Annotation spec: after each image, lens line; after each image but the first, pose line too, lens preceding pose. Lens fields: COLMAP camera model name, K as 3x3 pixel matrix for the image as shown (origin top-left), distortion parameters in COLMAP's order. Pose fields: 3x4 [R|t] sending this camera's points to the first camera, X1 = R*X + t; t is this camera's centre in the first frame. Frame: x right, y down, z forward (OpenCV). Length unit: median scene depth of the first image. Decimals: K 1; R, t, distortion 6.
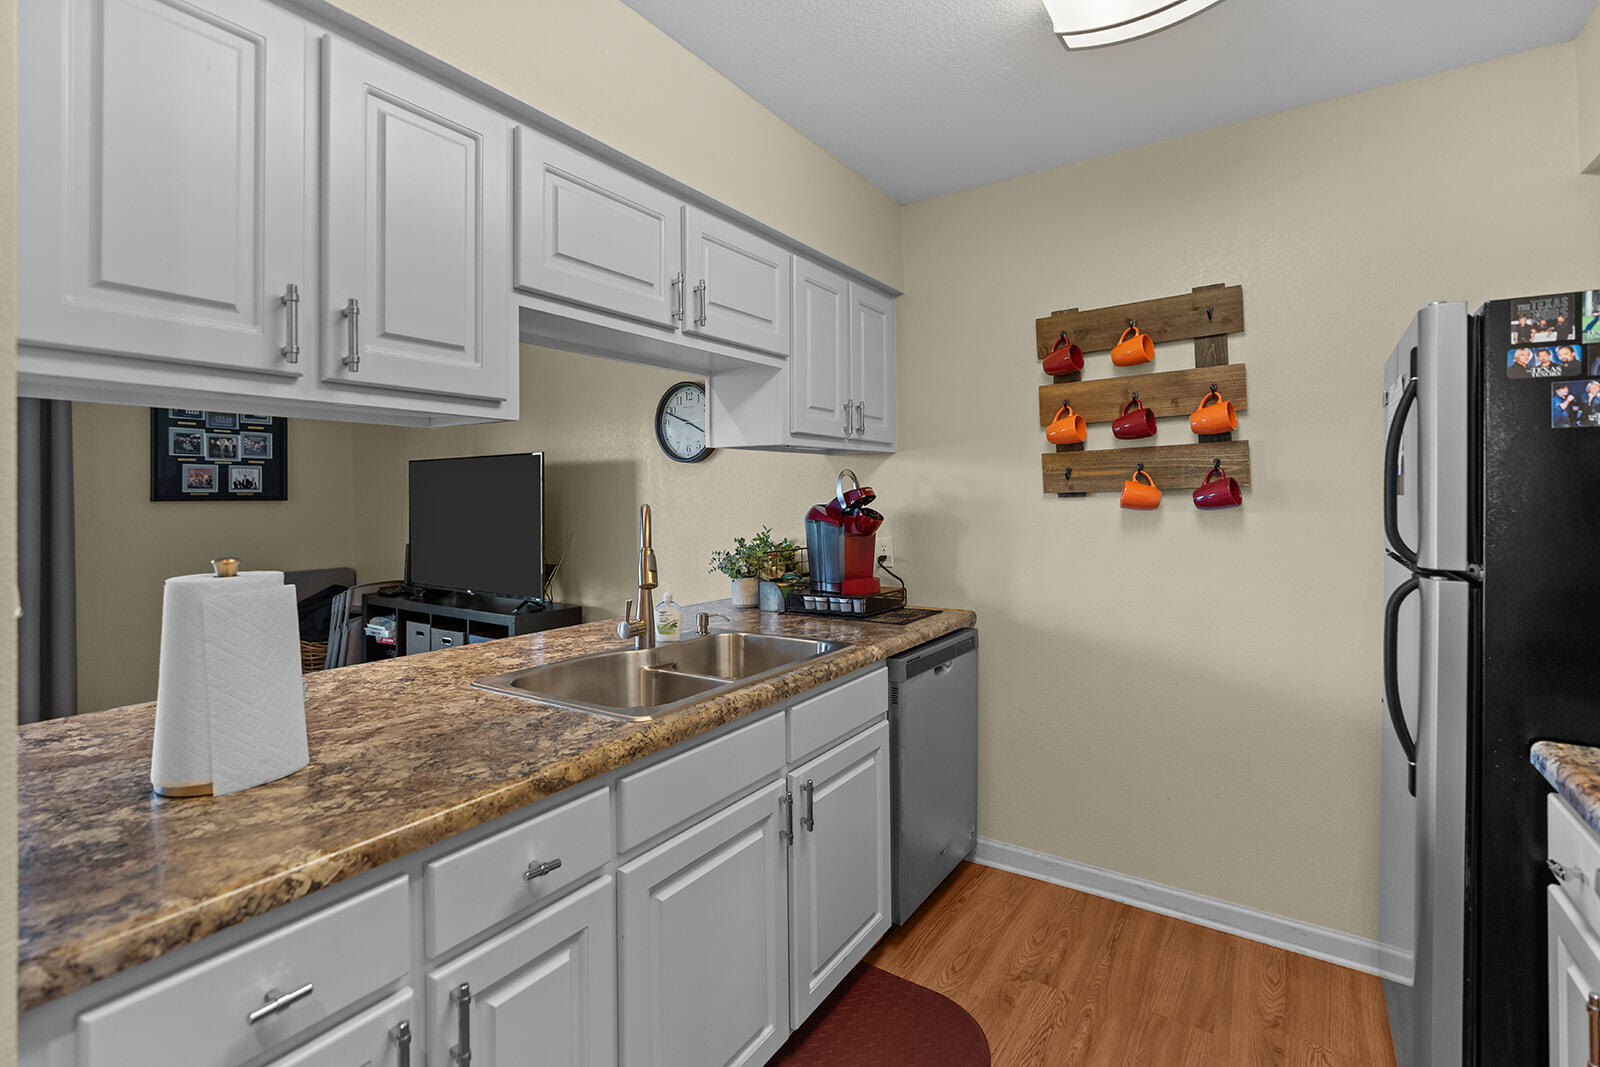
lens RADIAL K [[761.8, 0, 772.3], [0, 761.8, 491.8], [0, 0, 1]] dist [0.000828, 0.001172]
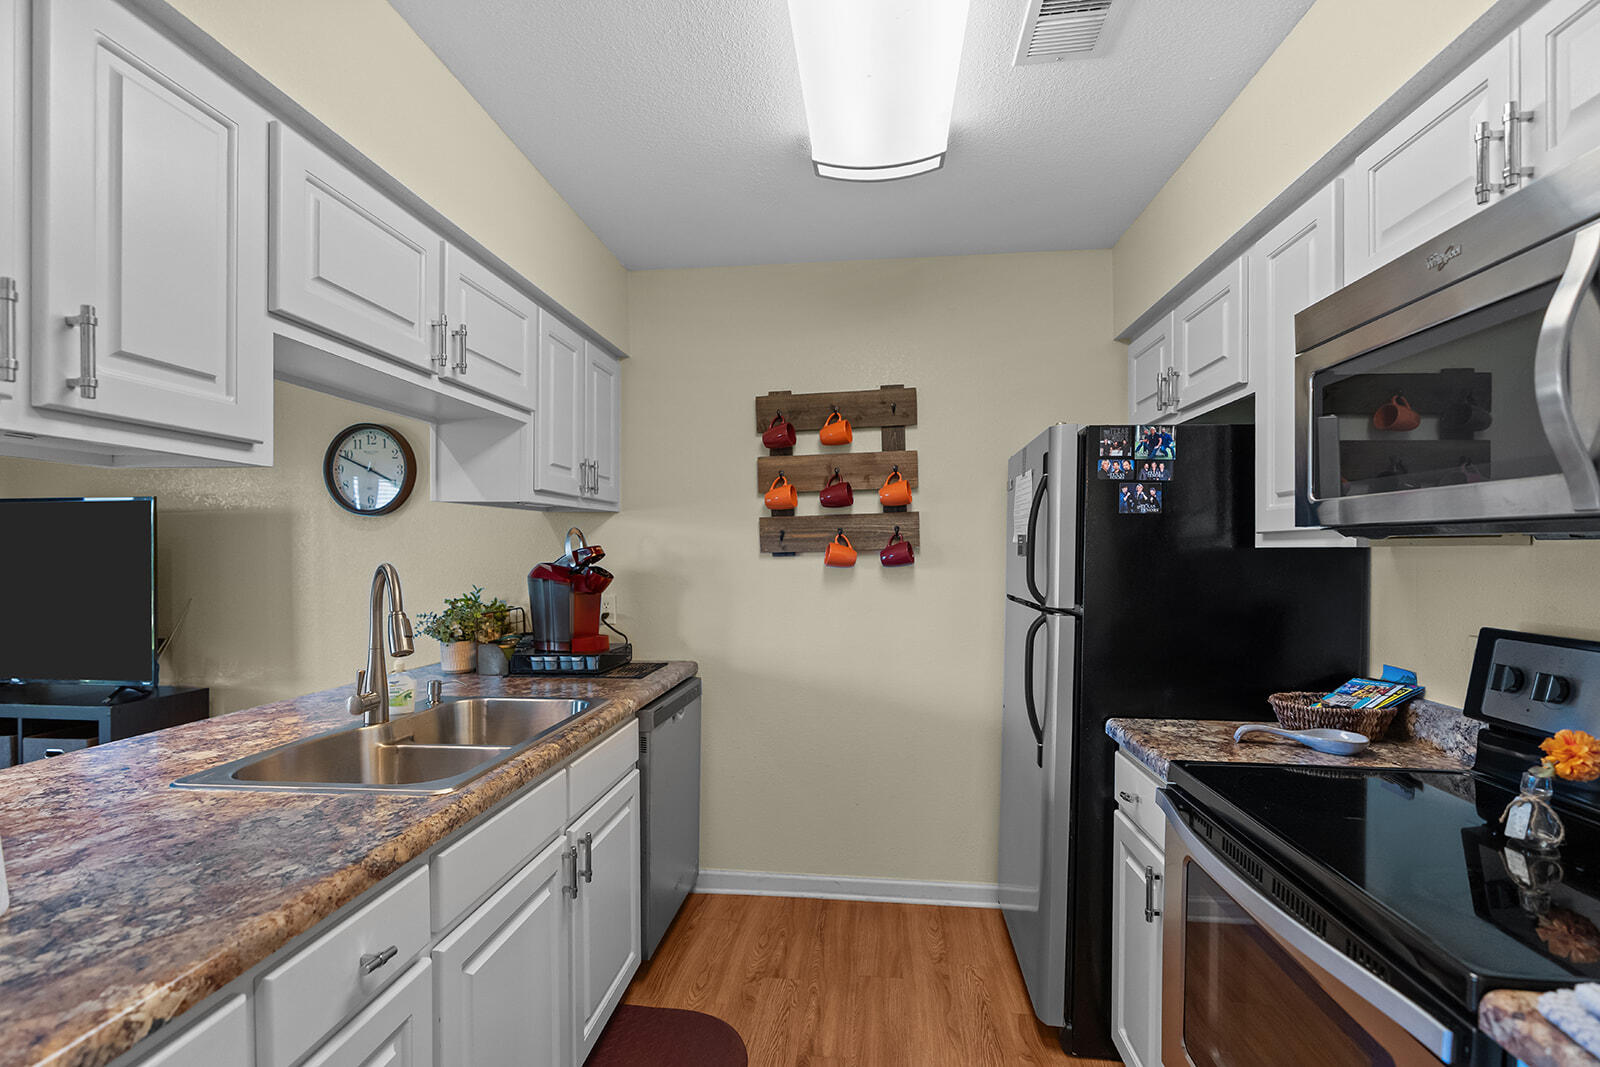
lens RADIAL K [[765.2, 0, 799.1], [0, 765.2, 561.3], [0, 0, 1]] dist [-0.001202, 0.006925]
pose [[0.881640, -0.001013, 0.471922, -0.173739], [-0.007061, 0.999857, 0.015337, -0.003956], [-0.471870, -0.016854, 0.881507, -0.031795]]
